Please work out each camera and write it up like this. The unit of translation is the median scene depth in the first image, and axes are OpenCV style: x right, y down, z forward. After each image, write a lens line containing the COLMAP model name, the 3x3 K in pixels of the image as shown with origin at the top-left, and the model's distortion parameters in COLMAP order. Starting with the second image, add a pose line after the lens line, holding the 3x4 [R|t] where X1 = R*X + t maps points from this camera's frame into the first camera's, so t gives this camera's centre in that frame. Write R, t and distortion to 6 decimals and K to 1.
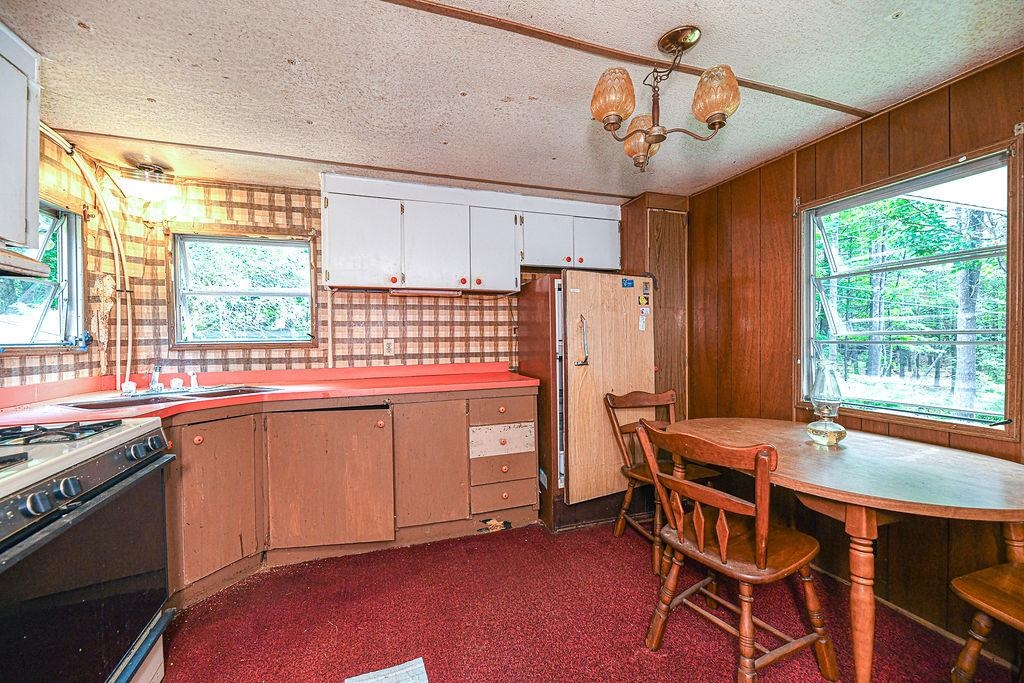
lens RADIAL K [[412.3, 0, 512.1], [0, 412.3, 342.0], [0, 0, 1]] dist [-0.000208, -0.003572]
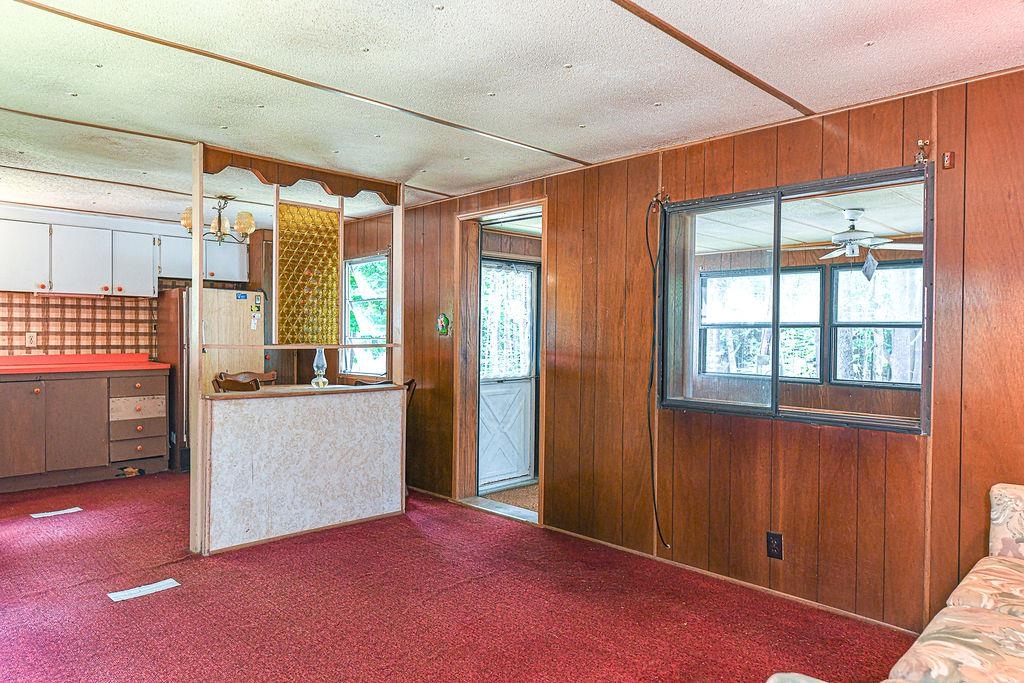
lens RADIAL K [[658.4, 0, 509.9], [0, 658.4, 341.0], [0, 0, 1]] dist [0.010479, 0.000475]
pose [[0.904699, 0.011584, 0.425893, 0.150986], [-0.009122, 0.999928, -0.007820, 0.021369], [-0.425953, 0.003190, 0.904740, -1.449342]]
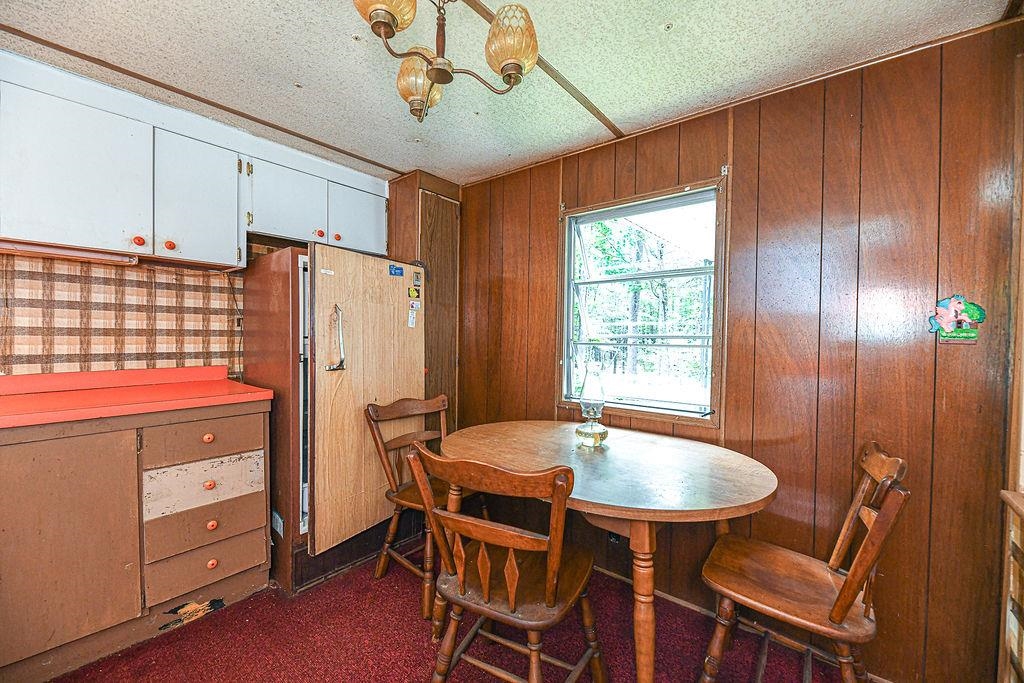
lens RADIAL K [[412.3, 0, 512.3], [0, 412.3, 341.6], [0, 0, 1]] dist [-0.000208, -0.003572]
pose [[0.846732, 0.013321, 0.531852, 0.035713], [-0.016362, 0.999866, 0.001007, -0.002679], [-0.531768, -0.009555, 0.846836, 0.159108]]
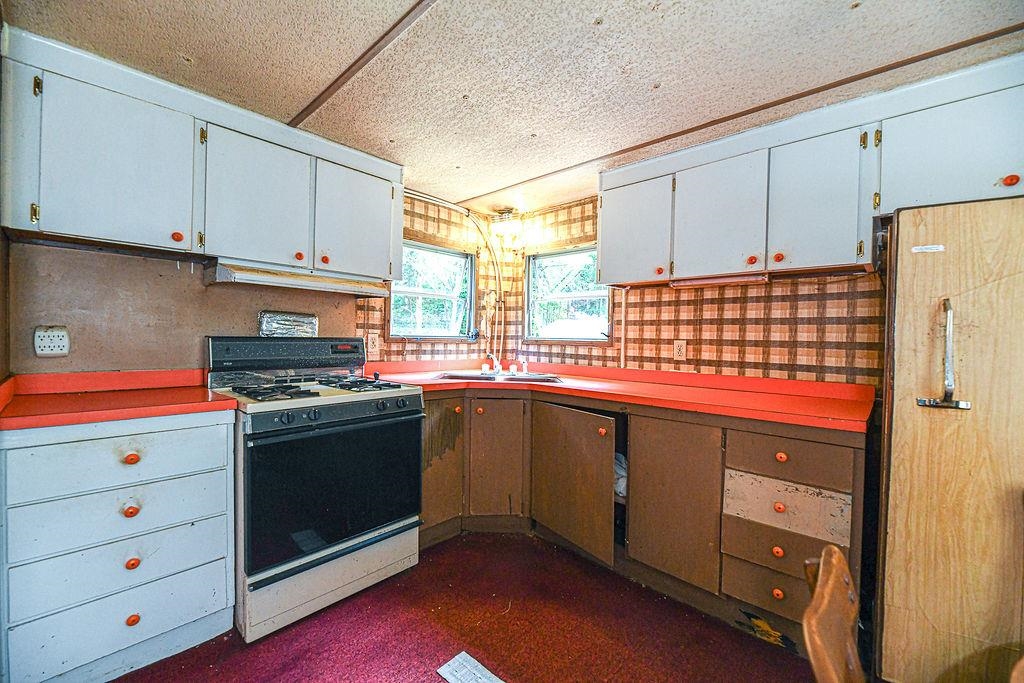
lens RADIAL K [[412.3, 0, 512.7], [0, 412.3, 342.2], [0, 0, 1]] dist [-0.000208, -0.003572]
pose [[0.466728, 0.032773, -0.883794, 0.322190], [-0.033738, 0.999246, 0.019237, -0.009200], [0.883757, 0.020838, 0.467481, 0.326364]]
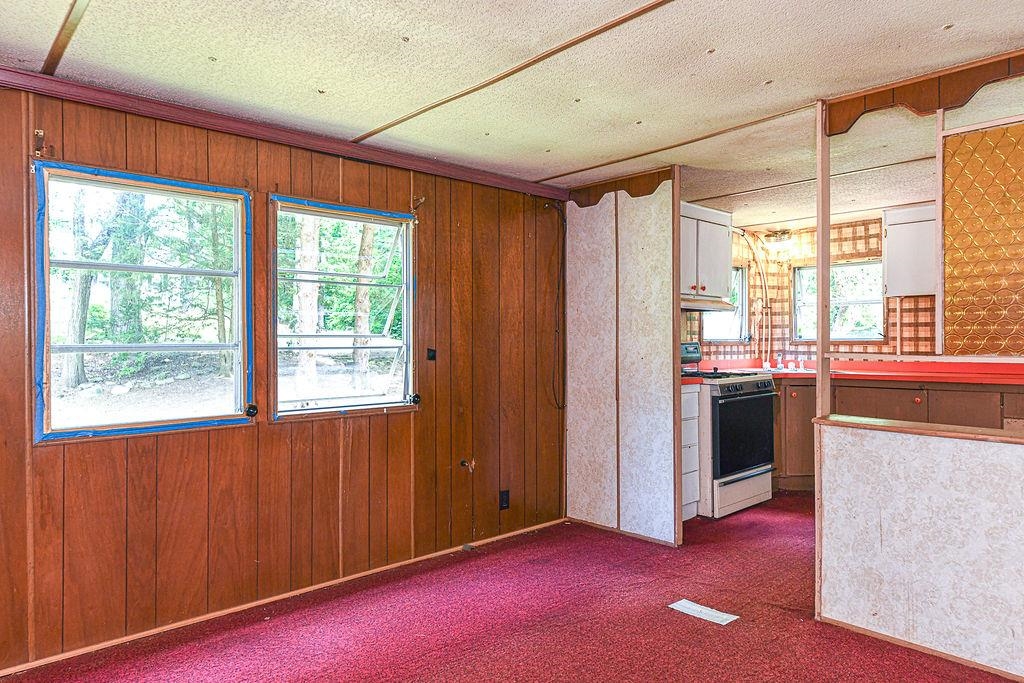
lens RADIAL K [[658.4, 0, 512.9], [0, 658.4, 340.9], [0, 0, 1]] dist [0.010479, 0.000475]
pose [[0.397032, 0.008719, -0.917763, 0.940318], [-0.009673, 0.999939, 0.005315, 0.002906], [0.917754, 0.006767, 0.397092, -0.855658]]
